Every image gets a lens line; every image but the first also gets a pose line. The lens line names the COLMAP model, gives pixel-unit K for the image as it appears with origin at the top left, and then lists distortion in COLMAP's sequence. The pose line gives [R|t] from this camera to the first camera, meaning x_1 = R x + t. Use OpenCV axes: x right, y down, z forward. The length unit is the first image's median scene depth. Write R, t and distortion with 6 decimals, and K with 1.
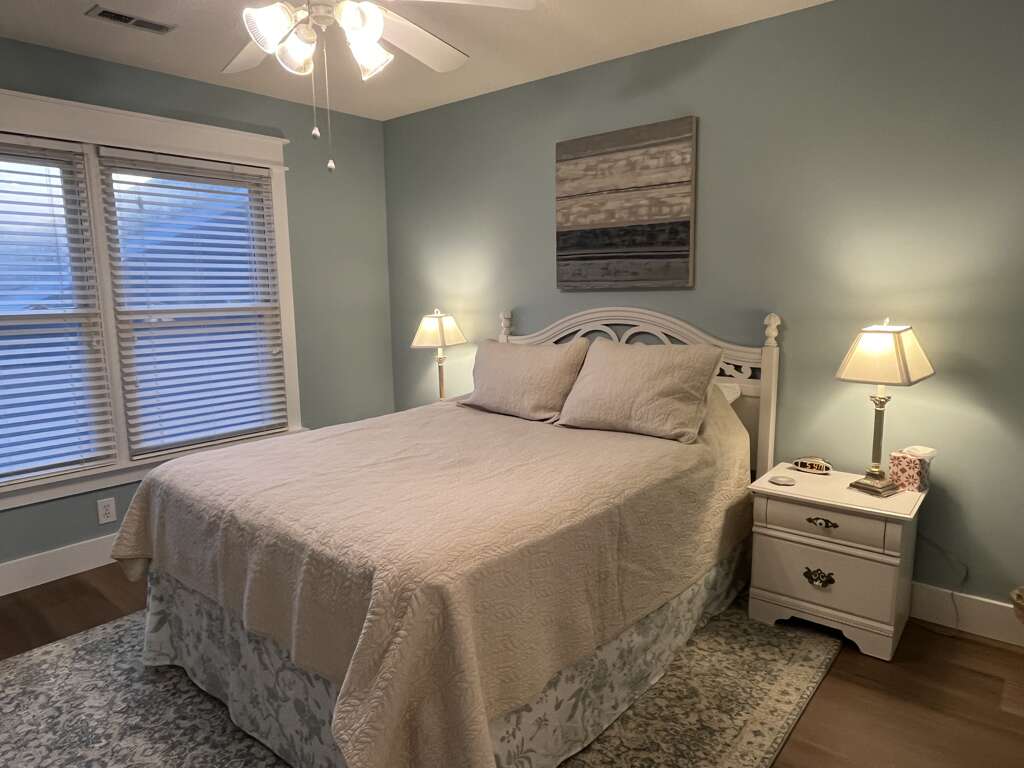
lens RADIAL K [[651.5, 0, 508.7], [0, 651.5, 384.8], [0, 0, 1]] dist [-0.002576, 0.001350]
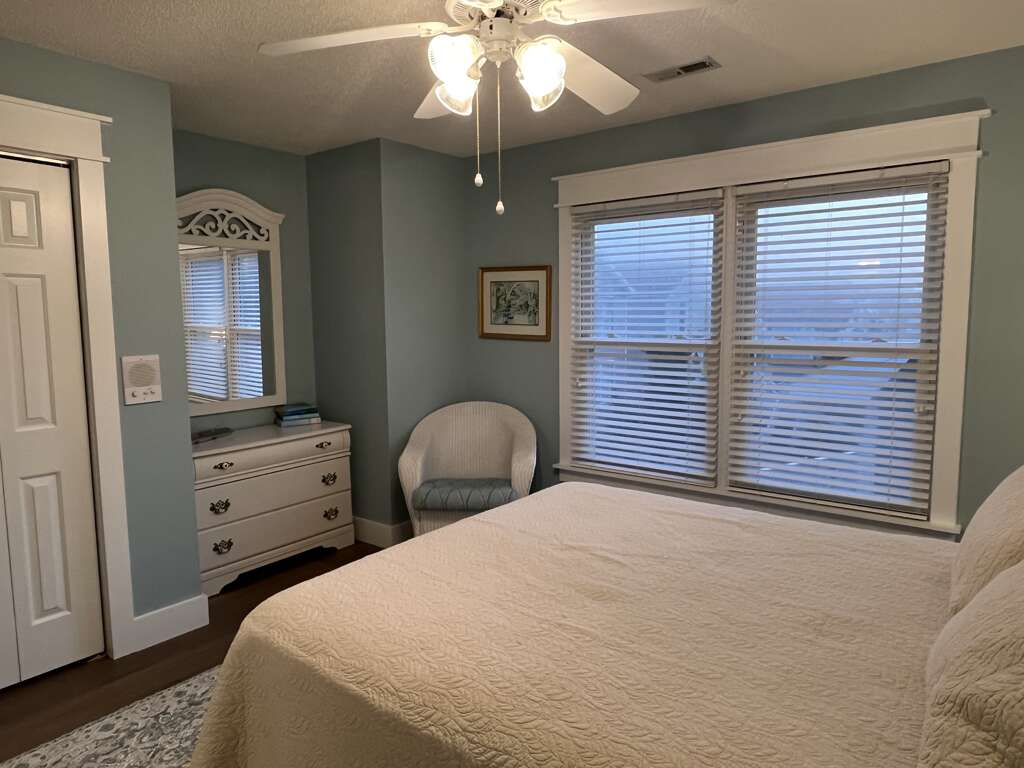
lens RADIAL K [[651.5, 0, 515.3], [0, 651.5, 379.8], [0, 0, 1]] dist [-0.002576, 0.001350]
pose [[0.048529, 0.112639, -0.992450, 0.421844], [-0.146435, 0.983687, 0.104484, -0.117579], [0.988029, 0.140259, 0.064231, 0.618337]]
